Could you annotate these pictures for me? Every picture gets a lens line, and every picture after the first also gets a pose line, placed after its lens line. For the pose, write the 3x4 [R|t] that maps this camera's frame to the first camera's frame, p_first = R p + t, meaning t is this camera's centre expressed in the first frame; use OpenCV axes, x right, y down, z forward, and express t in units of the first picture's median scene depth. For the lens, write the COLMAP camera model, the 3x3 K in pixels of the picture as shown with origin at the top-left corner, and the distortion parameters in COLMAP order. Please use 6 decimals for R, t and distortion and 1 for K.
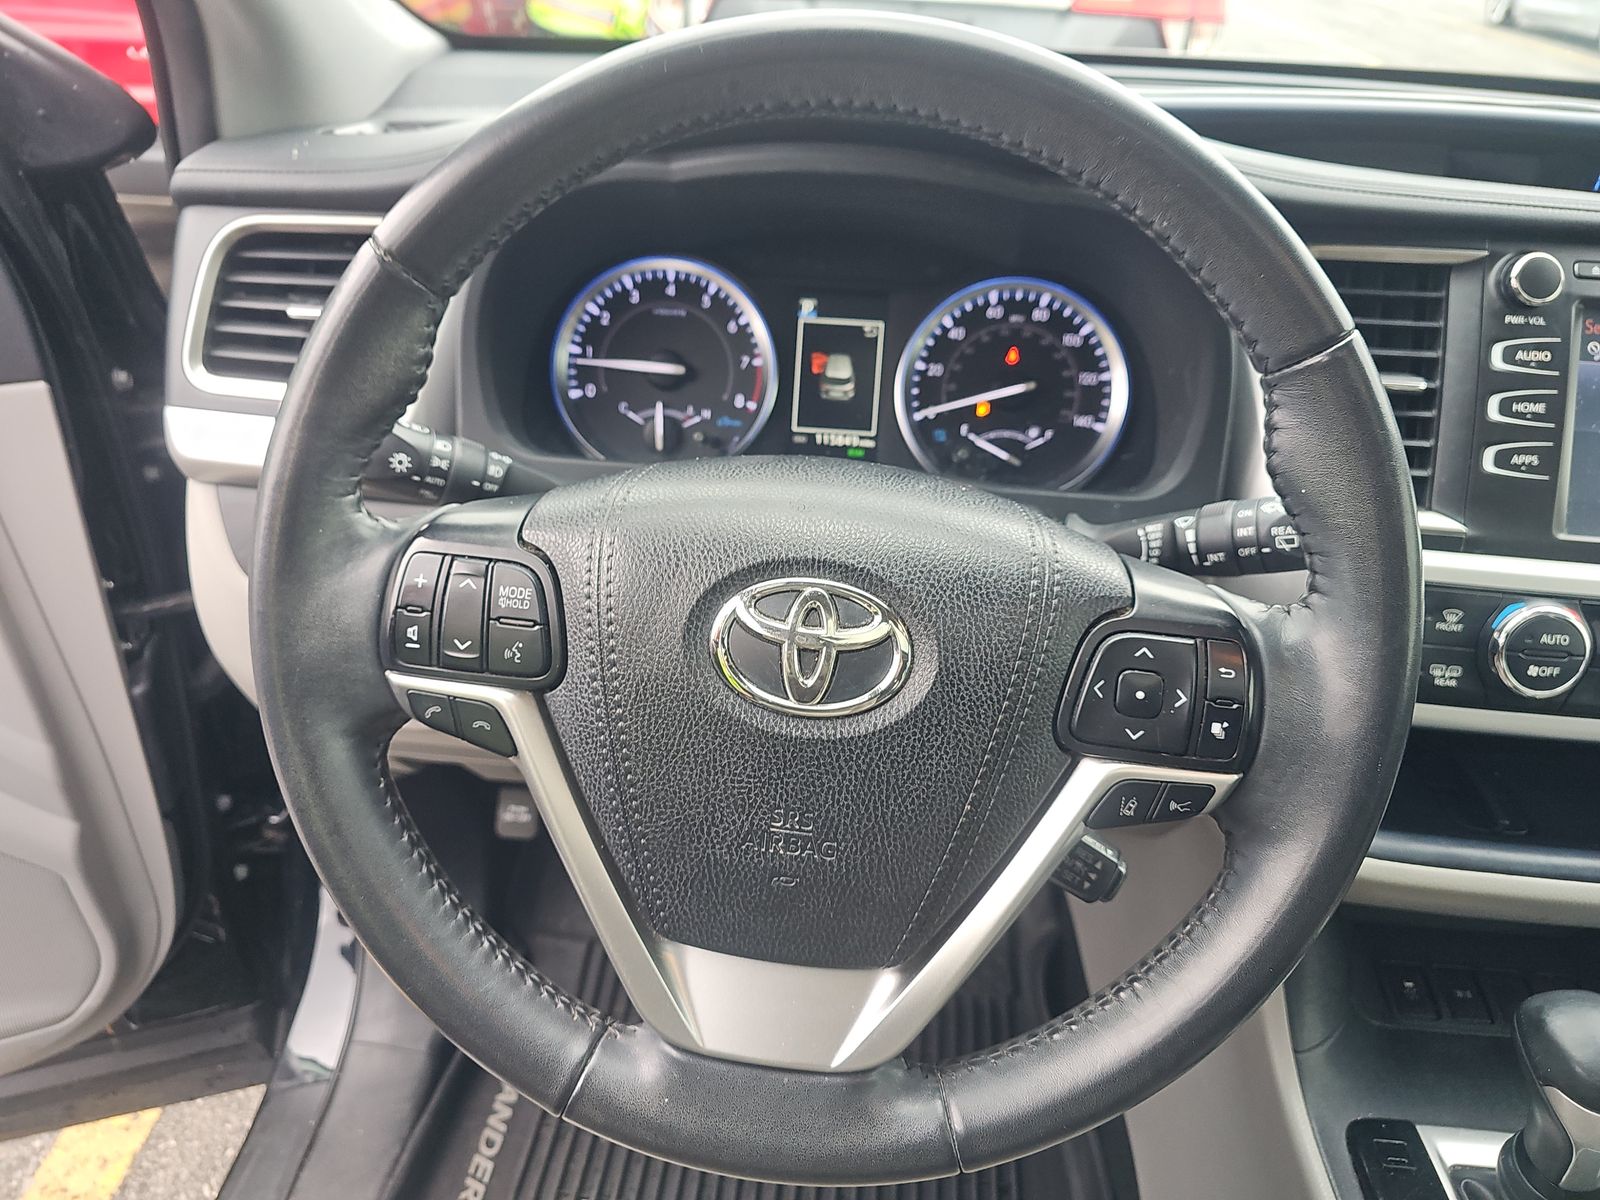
lens RADIAL K [[1090.6, 0, 786.8], [0, 1090.6, 584.8], [0, 0, 1]] dist [0.015212, -0.015864]
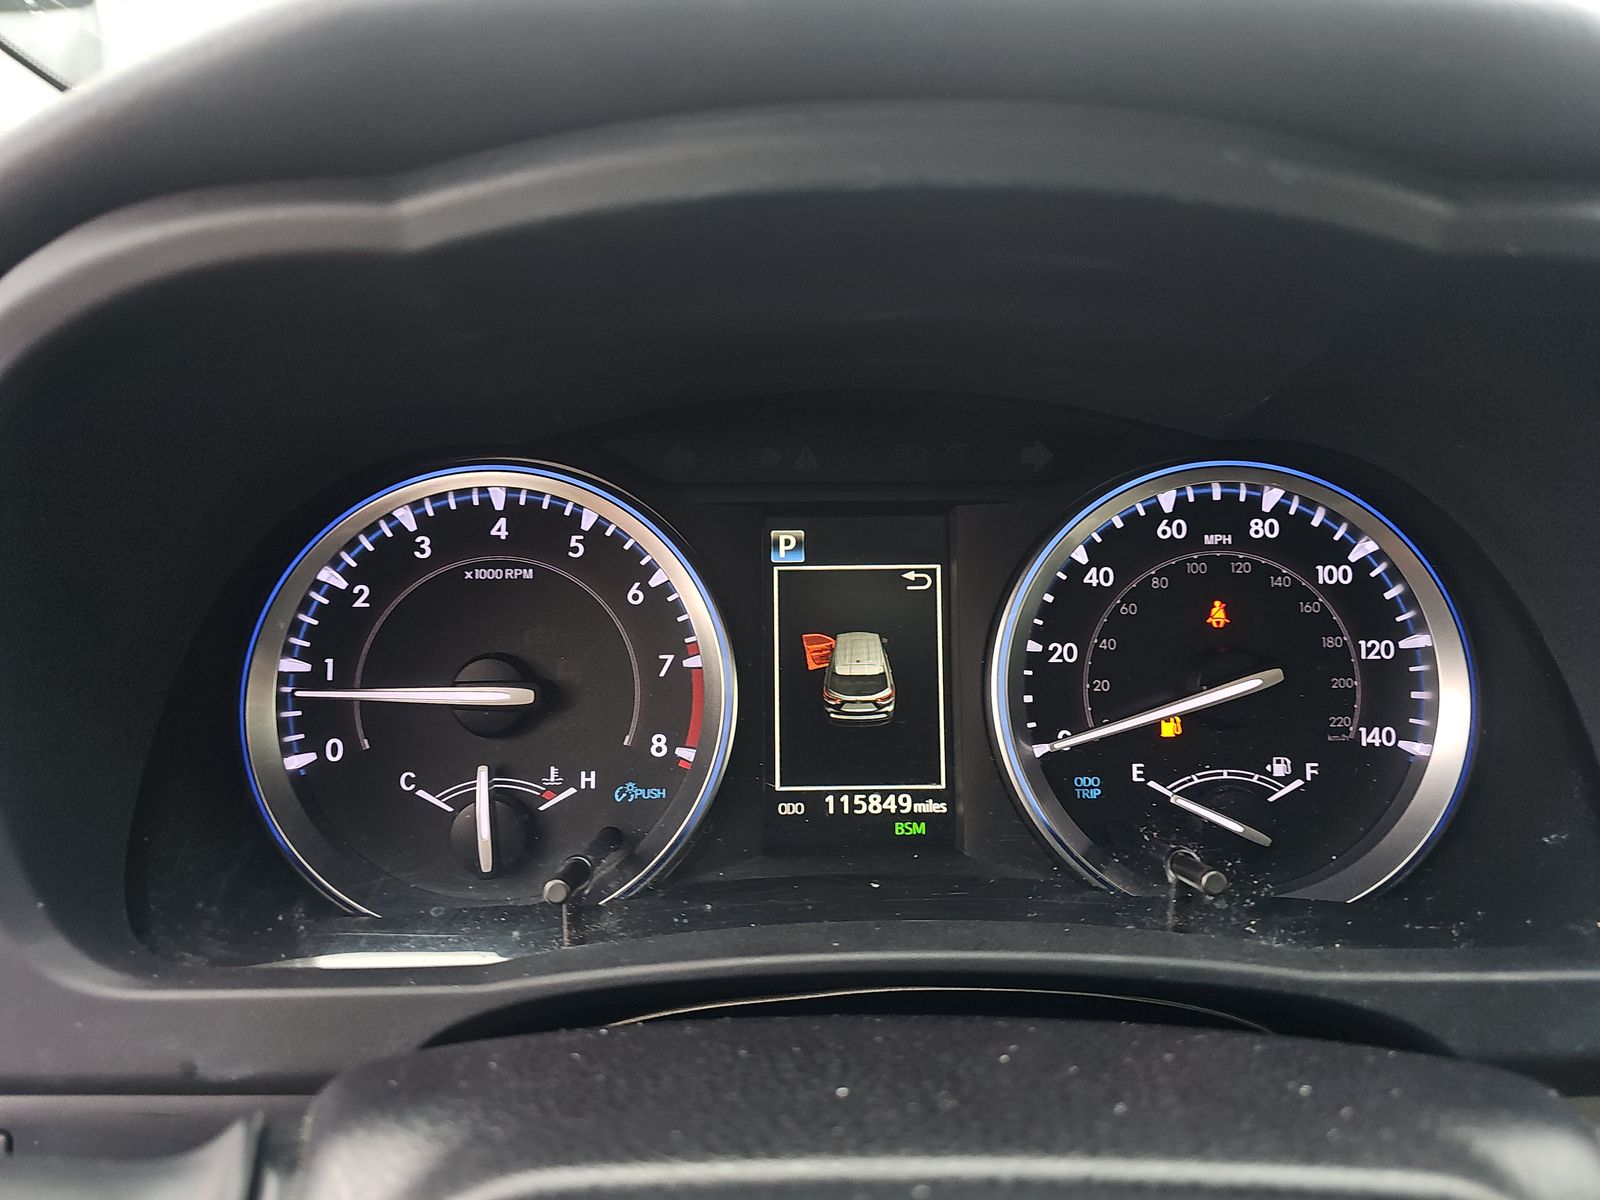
lens RADIAL K [[1090.6, 0, 801.3], [0, 1090.6, 611.1], [0, 0, 1]] dist [0.015212, -0.015864]
pose [[0.996677, -0.068664, 0.043814, 0.001142], [0.075031, 0.983304, -0.165779, -0.144528], [-0.031700, 0.168516, 0.985189, 0.528605]]
